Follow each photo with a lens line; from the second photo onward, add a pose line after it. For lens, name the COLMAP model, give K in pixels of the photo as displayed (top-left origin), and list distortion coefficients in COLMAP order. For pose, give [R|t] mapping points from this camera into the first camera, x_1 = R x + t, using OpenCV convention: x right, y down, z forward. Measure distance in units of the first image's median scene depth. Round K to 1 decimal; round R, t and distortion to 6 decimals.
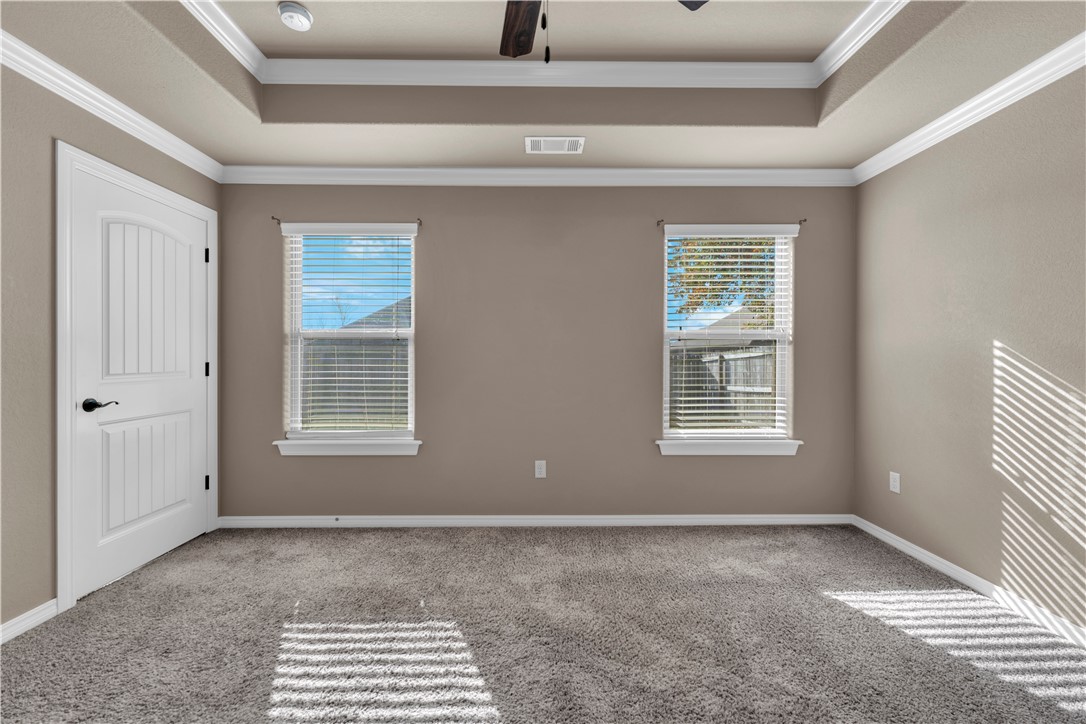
lens RADIAL K [[455.1, 0, 548.6], [0, 455.1, 362.0], [0, 0, 1]] dist [0.004395, 0.000231]
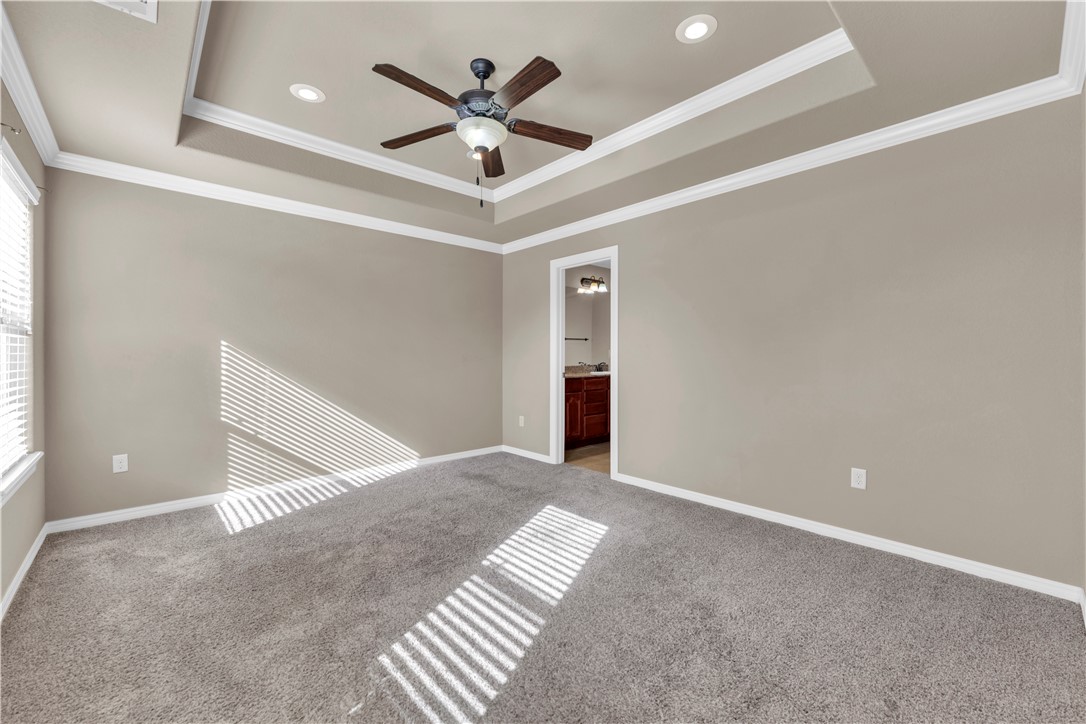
lens RADIAL K [[441.1, 0, 540.5], [0, 441.1, 354.0], [0, 0, 1]] dist [0.001981, 0.000277]
pose [[-0.663259, -0.004040, 0.748379, -1.018766], [0.010048, 0.999847, 0.014303, -0.012489], [-0.748323, 0.017007, -0.663117, 1.302333]]
